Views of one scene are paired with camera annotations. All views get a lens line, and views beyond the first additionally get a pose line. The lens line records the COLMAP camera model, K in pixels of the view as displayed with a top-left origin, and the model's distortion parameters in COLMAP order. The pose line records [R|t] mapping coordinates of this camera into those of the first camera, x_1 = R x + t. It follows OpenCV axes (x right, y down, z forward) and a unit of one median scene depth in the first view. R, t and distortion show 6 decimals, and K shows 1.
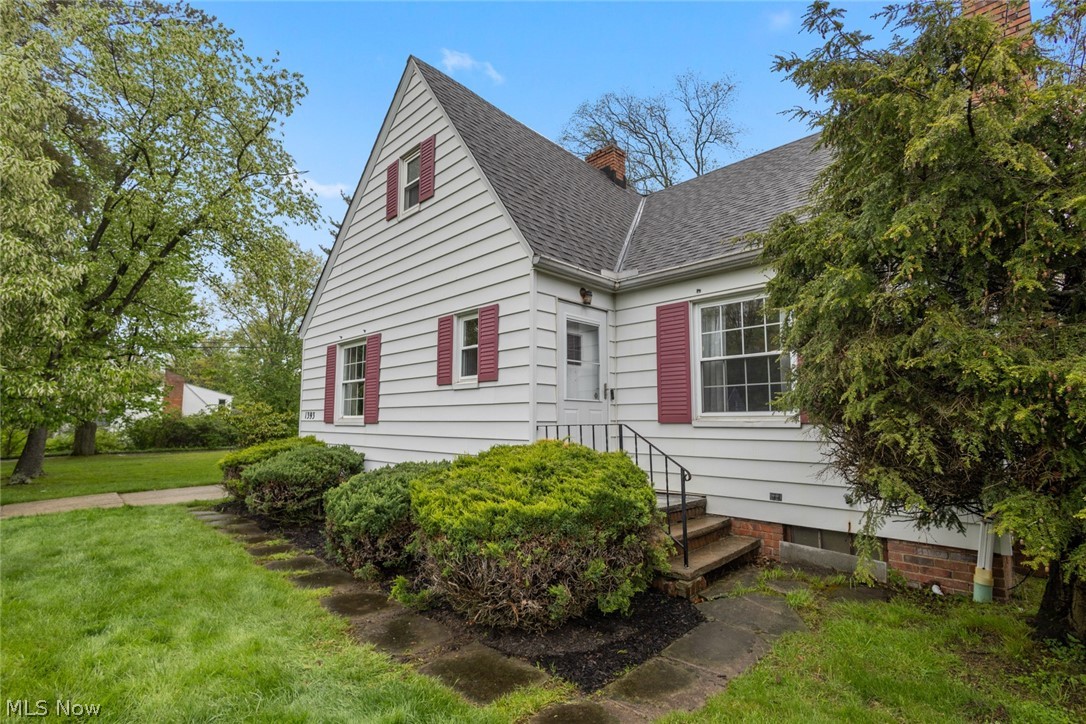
lens RADIAL K [[506.0, 0, 542.2], [0, 506.0, 372.7], [0, 0, 1]] dist [0.001747, -0.000443]
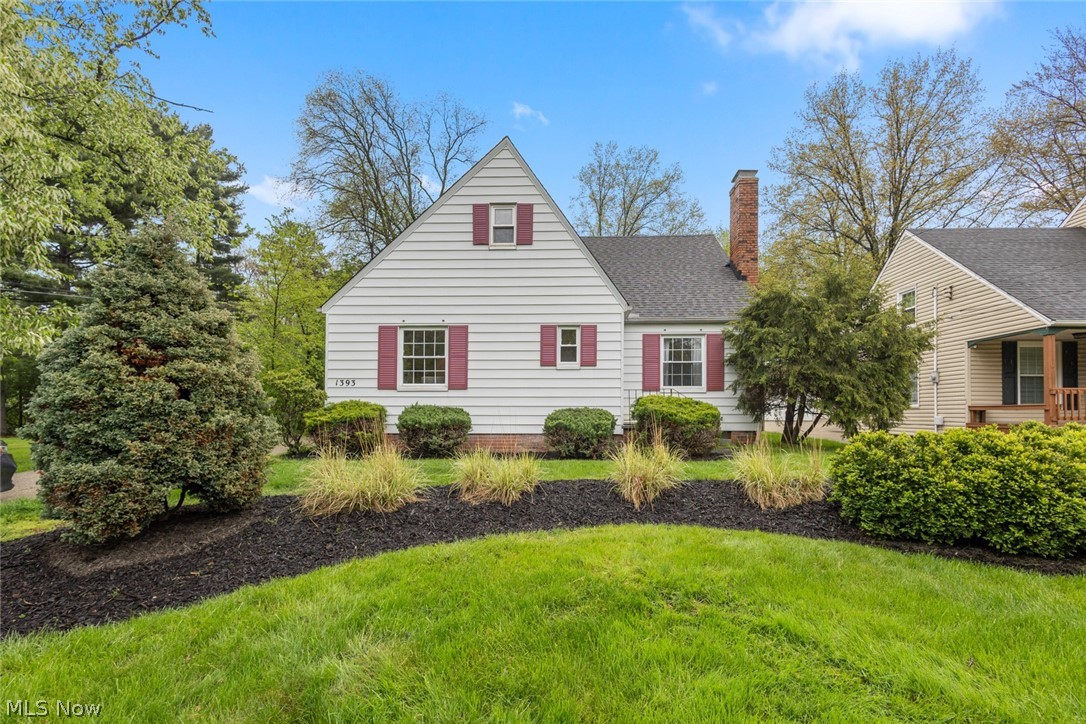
lens RADIAL K [[510.4, 0, 576.2], [0, 510.4, 417.0], [0, 0, 1]] dist [0.000988, -0.000926]
pose [[0.724073, -0.010632, 0.689642, -1.402000], [-0.065591, 0.994288, 0.084194, 0.046733], [-0.686598, -0.106197, 0.719240, -0.334774]]
